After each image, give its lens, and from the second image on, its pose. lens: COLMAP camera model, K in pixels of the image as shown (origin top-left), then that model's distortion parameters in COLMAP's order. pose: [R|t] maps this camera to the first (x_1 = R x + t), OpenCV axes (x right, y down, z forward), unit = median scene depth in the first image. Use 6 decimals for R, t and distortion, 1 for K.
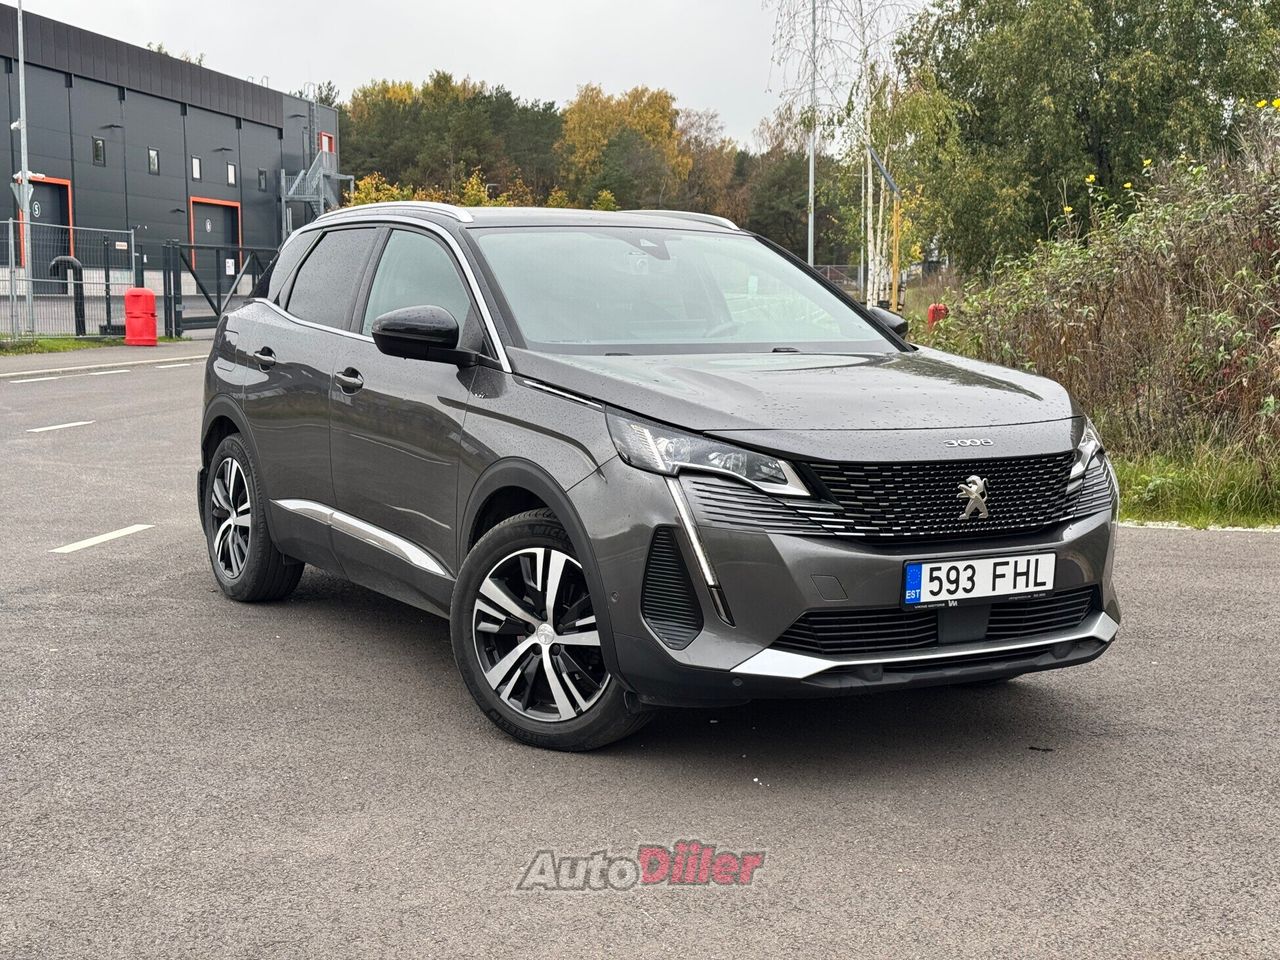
lens RADIAL K [[1747.7, 0, 639.8], [0, 1747.7, 476.8], [0, 0, 1]] dist [0.138958, 0.000000]
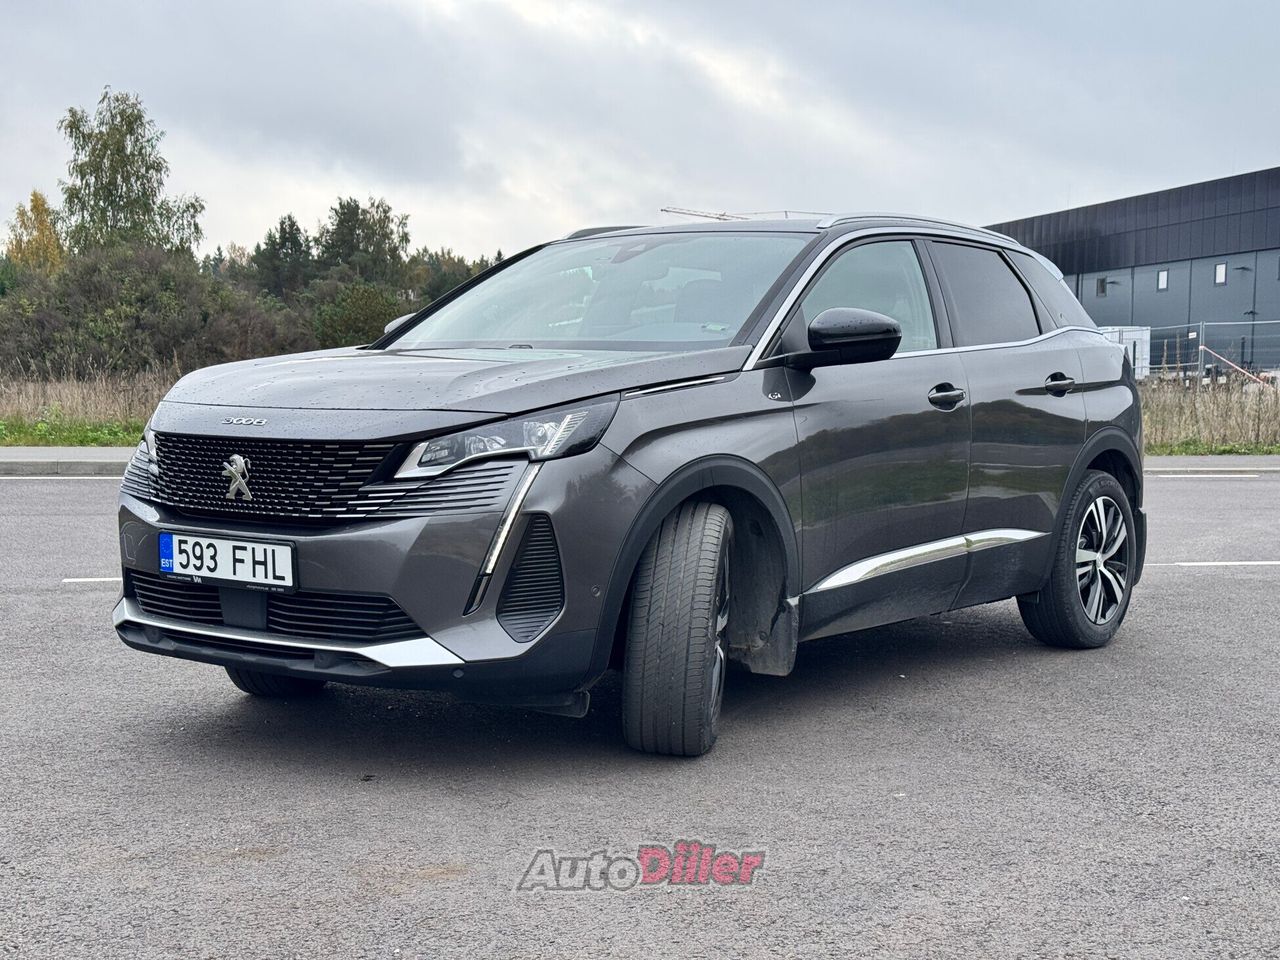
lens RADIAL K [[1747.7, 0, 635.0], [0, 1747.7, 476.0], [0, 0, 1]] dist [0.138958, 0.000000]
pose [[0.380715, 0.052894, -0.923178, 1.175955], [-0.099406, 0.994918, 0.016010, -0.026418], [0.919334, 0.085674, 0.384038, 0.830414]]
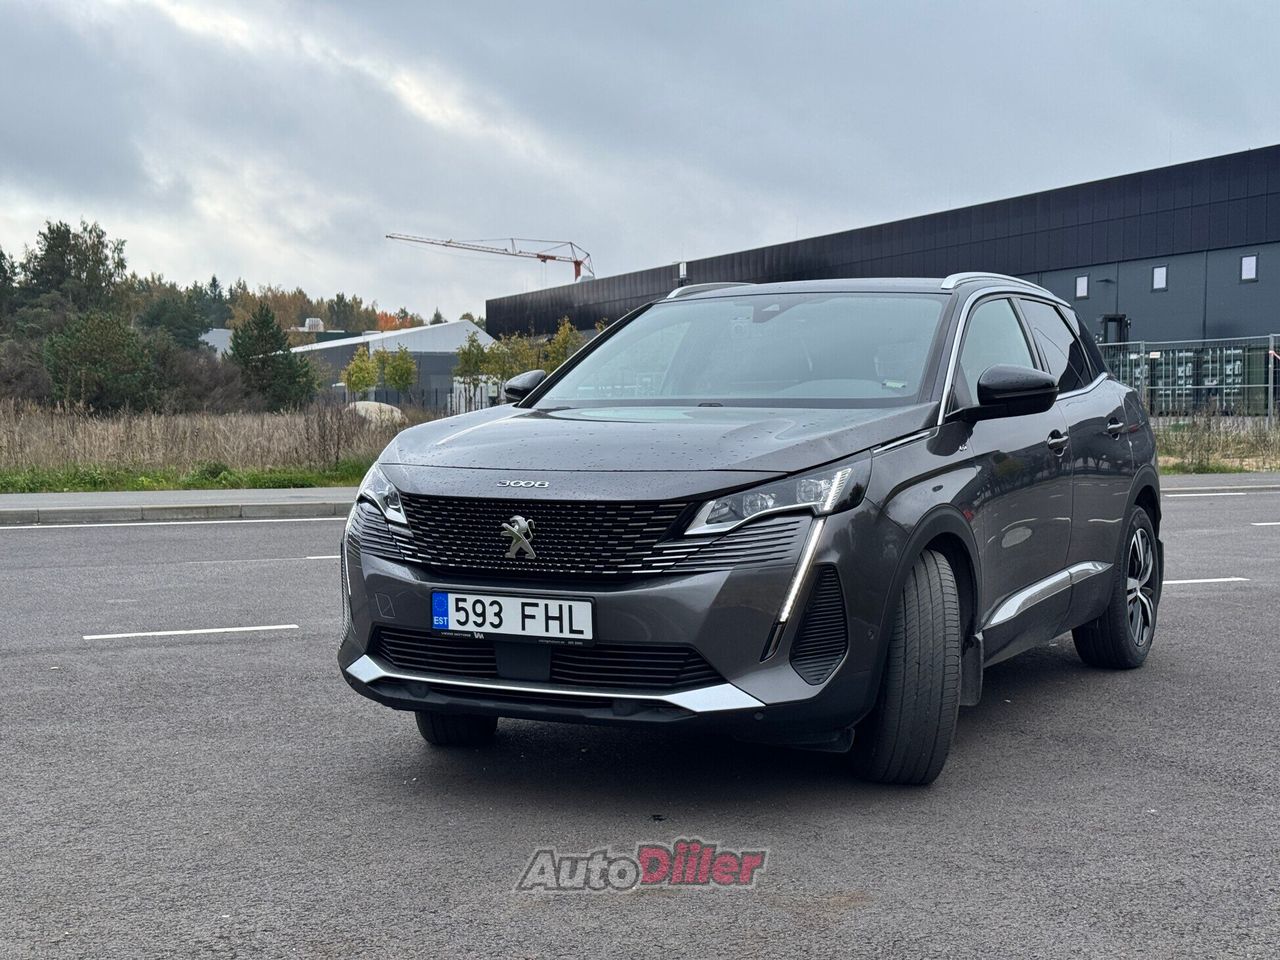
lens RADIAL K [[1747.7, 0, 646.3], [0, 1747.7, 482.9], [0, 0, 1]] dist [0.138958, 0.000000]
pose [[0.525559, 0.032938, -0.850120, 1.098912], [-0.077581, 0.996942, -0.009336, -0.016134], [0.847213, 0.070860, 0.526507, 0.524624]]
